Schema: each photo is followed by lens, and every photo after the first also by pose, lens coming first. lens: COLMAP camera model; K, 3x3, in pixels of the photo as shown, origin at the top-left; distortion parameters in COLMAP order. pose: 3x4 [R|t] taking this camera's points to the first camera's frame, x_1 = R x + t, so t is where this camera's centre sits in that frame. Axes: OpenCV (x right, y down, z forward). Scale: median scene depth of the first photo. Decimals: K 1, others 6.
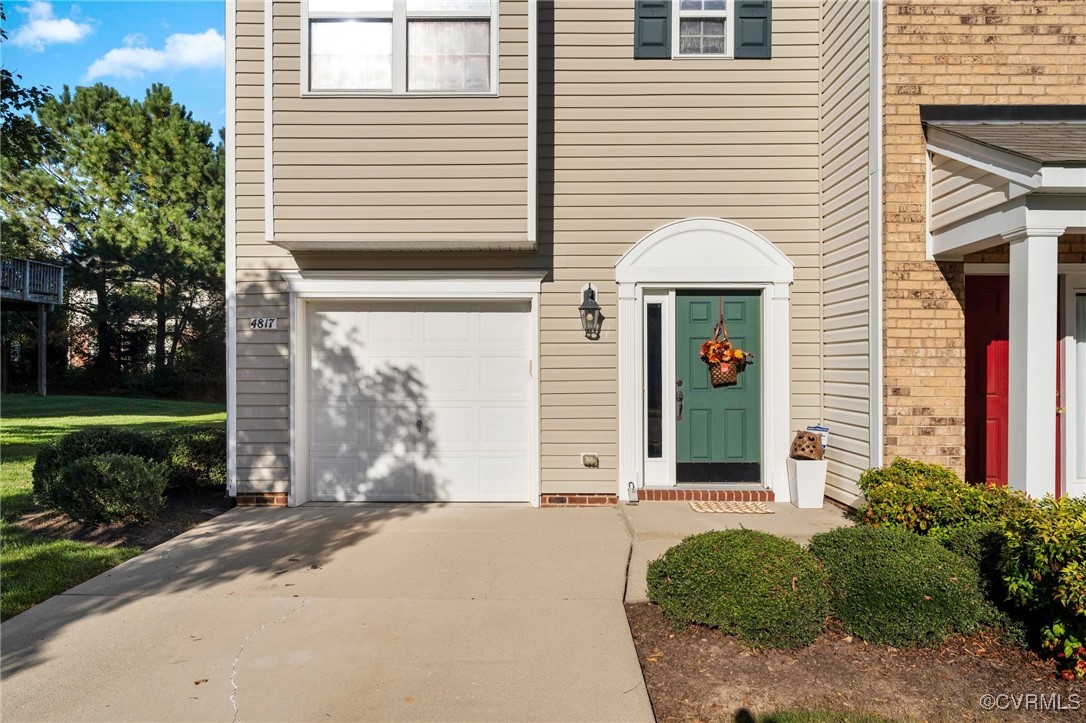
lens RADIAL K [[687.4, 0, 543.0], [0, 687.4, 361.5], [0, 0, 1]] dist [0.001483, -0.000922]
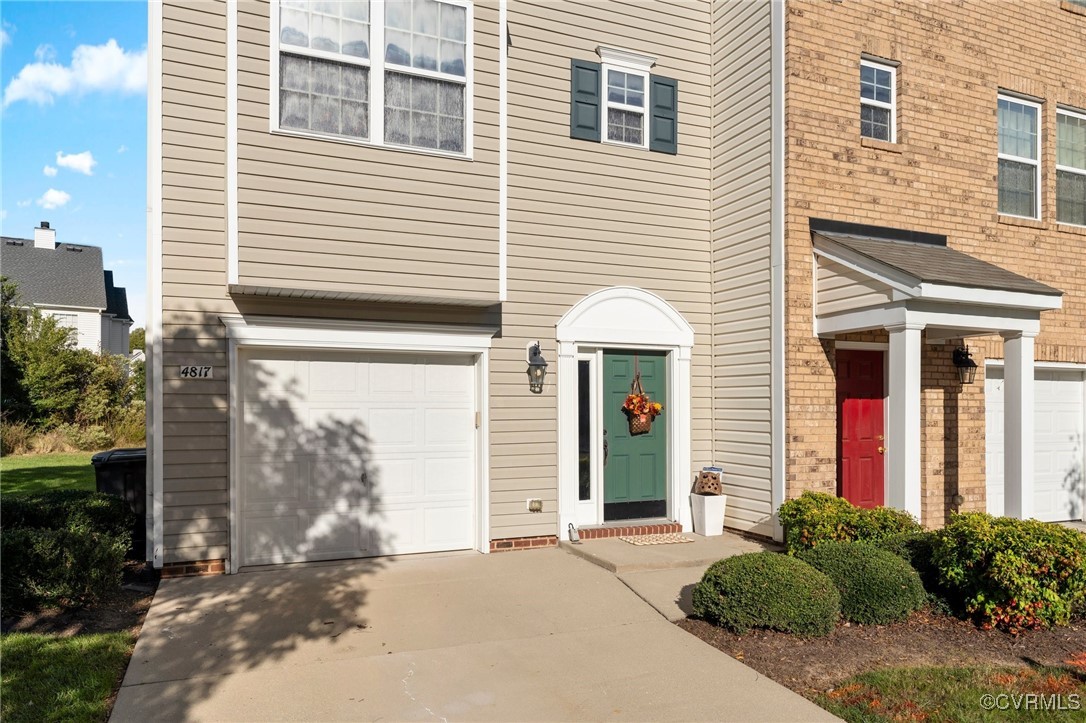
lens RADIAL K [[726.0, 0, 543.5], [0, 726.0, 395.2], [0, 0, 1]] dist [0.002757, -0.000749]
pose [[0.919455, 0.006455, 0.393142, -0.366977], [-0.004609, 0.999973, -0.005639, -0.022479], [-0.393168, 0.003373, 0.919460, -0.049791]]
